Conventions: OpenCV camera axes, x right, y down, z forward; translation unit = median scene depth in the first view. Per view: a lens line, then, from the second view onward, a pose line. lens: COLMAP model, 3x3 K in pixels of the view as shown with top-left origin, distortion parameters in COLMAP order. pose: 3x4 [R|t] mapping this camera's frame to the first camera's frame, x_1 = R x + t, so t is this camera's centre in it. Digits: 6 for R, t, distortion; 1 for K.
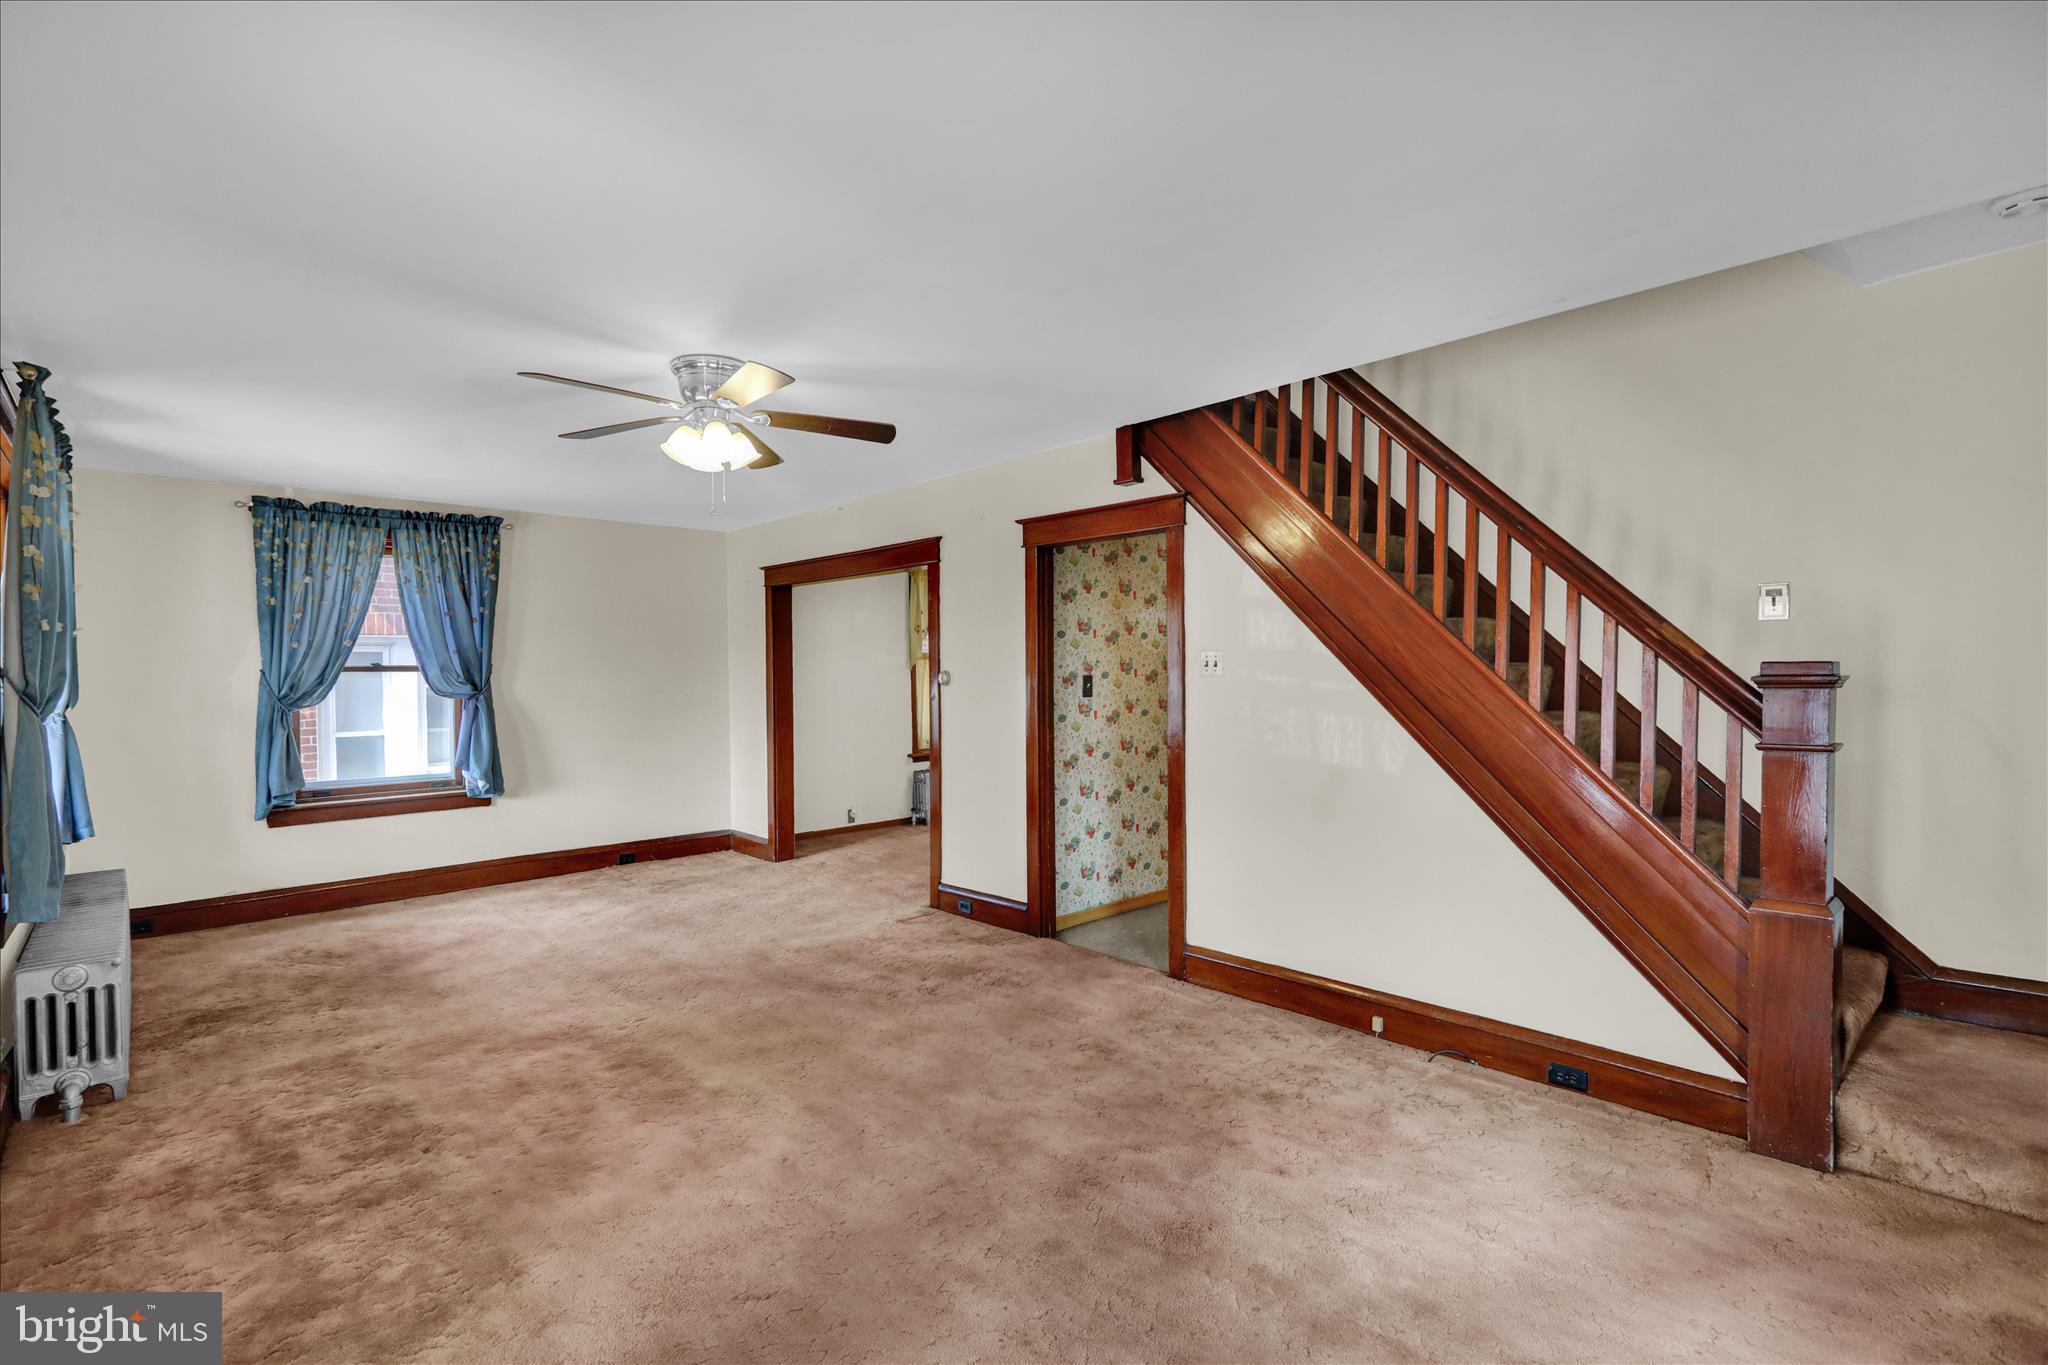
lens RADIAL K [[953.4, 0, 1030.7], [0, 953.4, 683.0], [0, 0, 1]] dist [-0.002150, -0.000048]
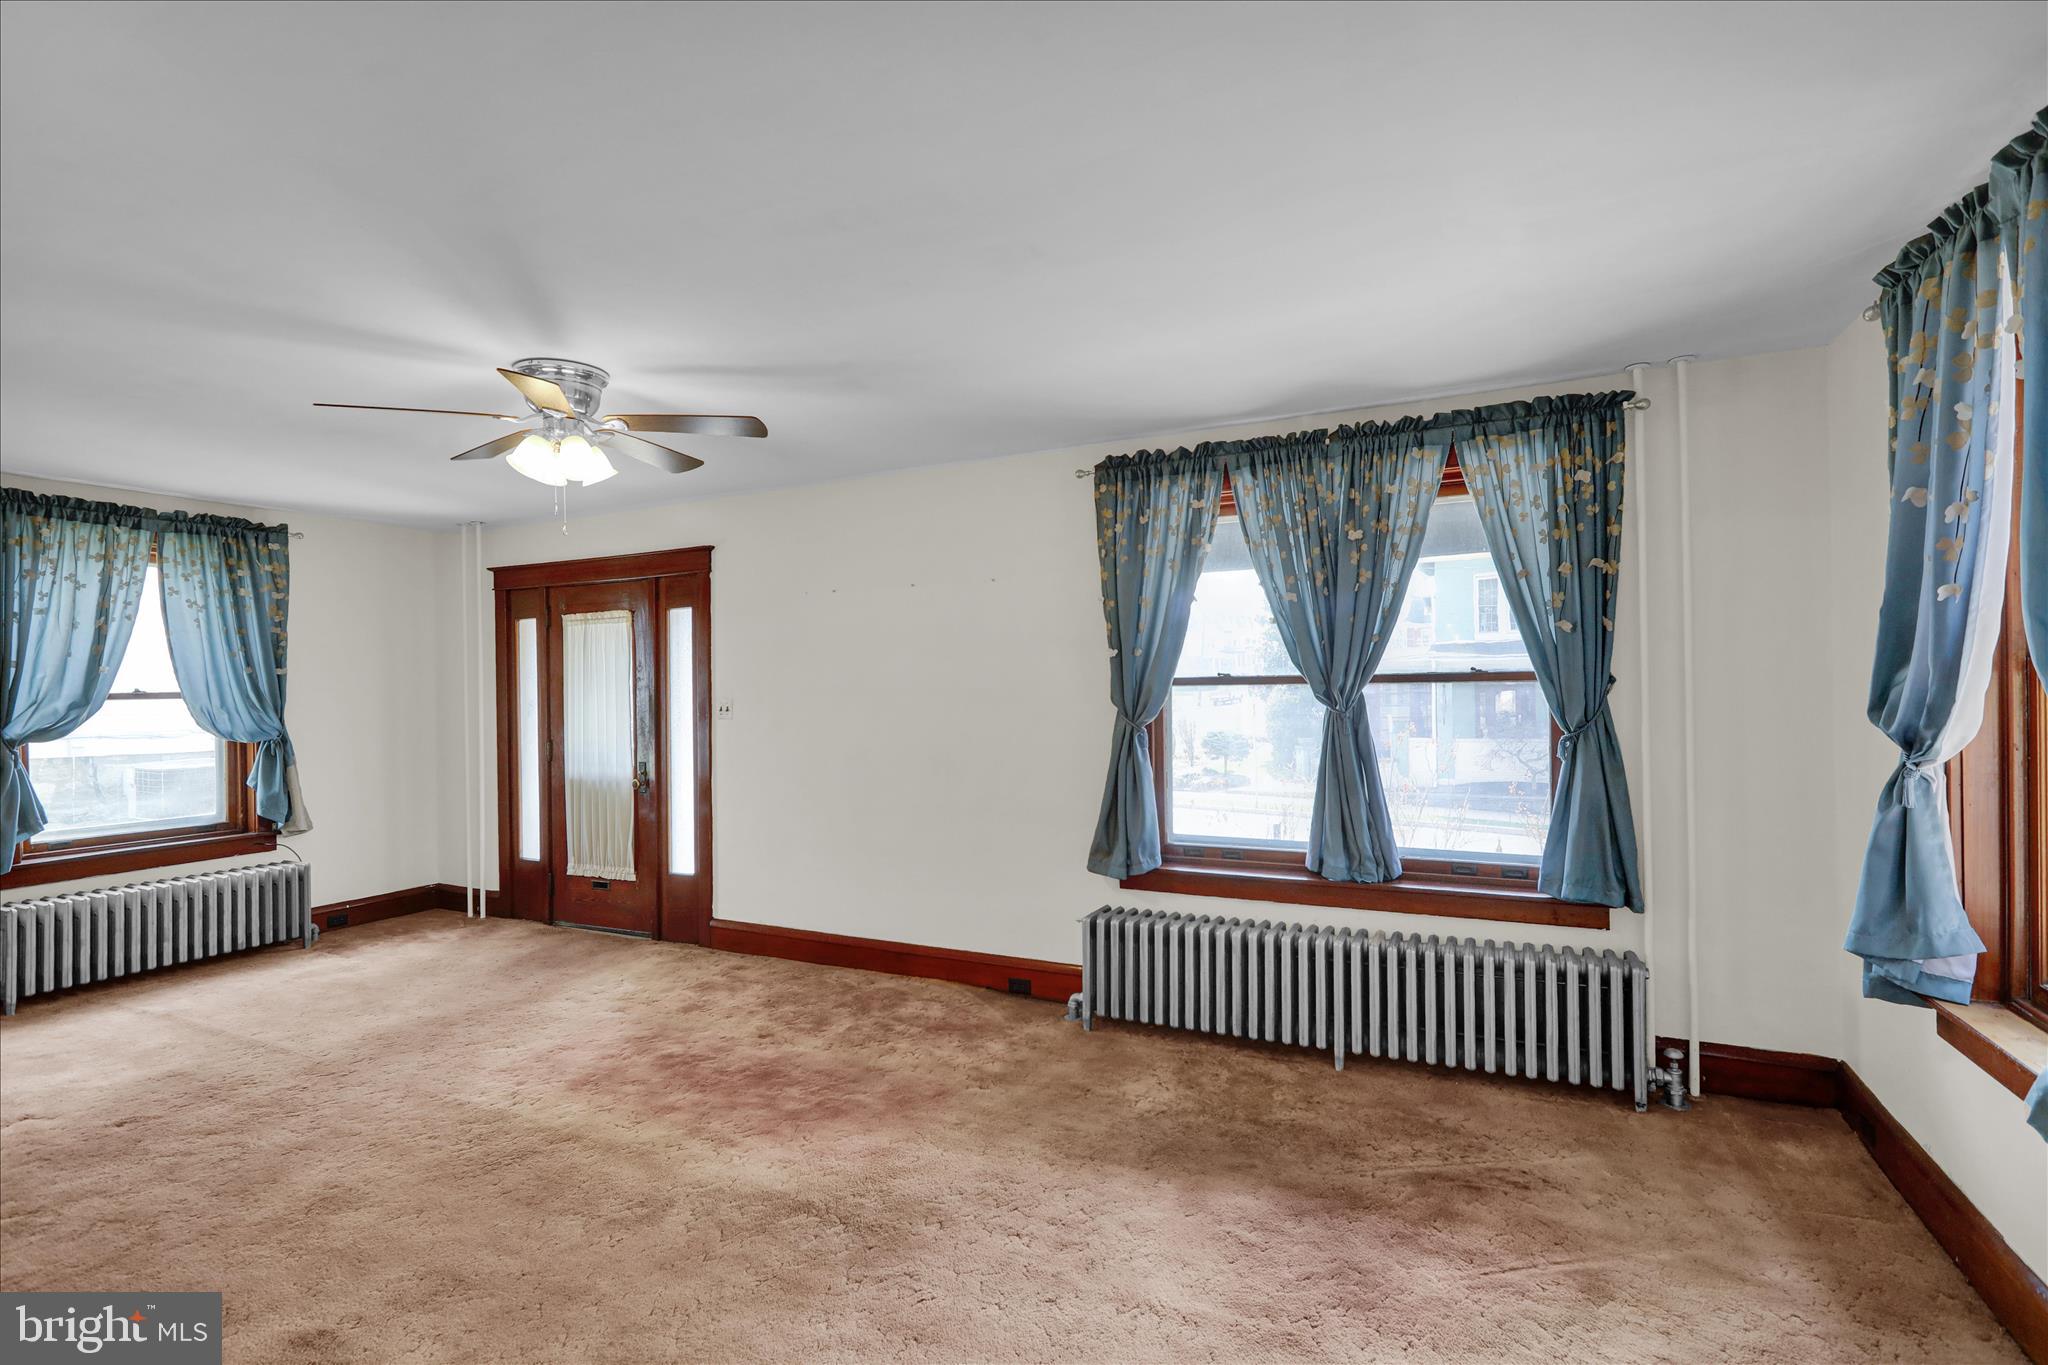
lens RADIAL K [[953.4, 0, 1030.7], [0, 953.4, 683.0], [0, 0, 1]] dist [-0.002150, -0.000048]
pose [[-0.938063, 0.026754, -0.345431, -0.328578], [0.024190, 0.999639, 0.011733, -0.026870], [0.345620, 0.002650, -0.938371, 1.525790]]
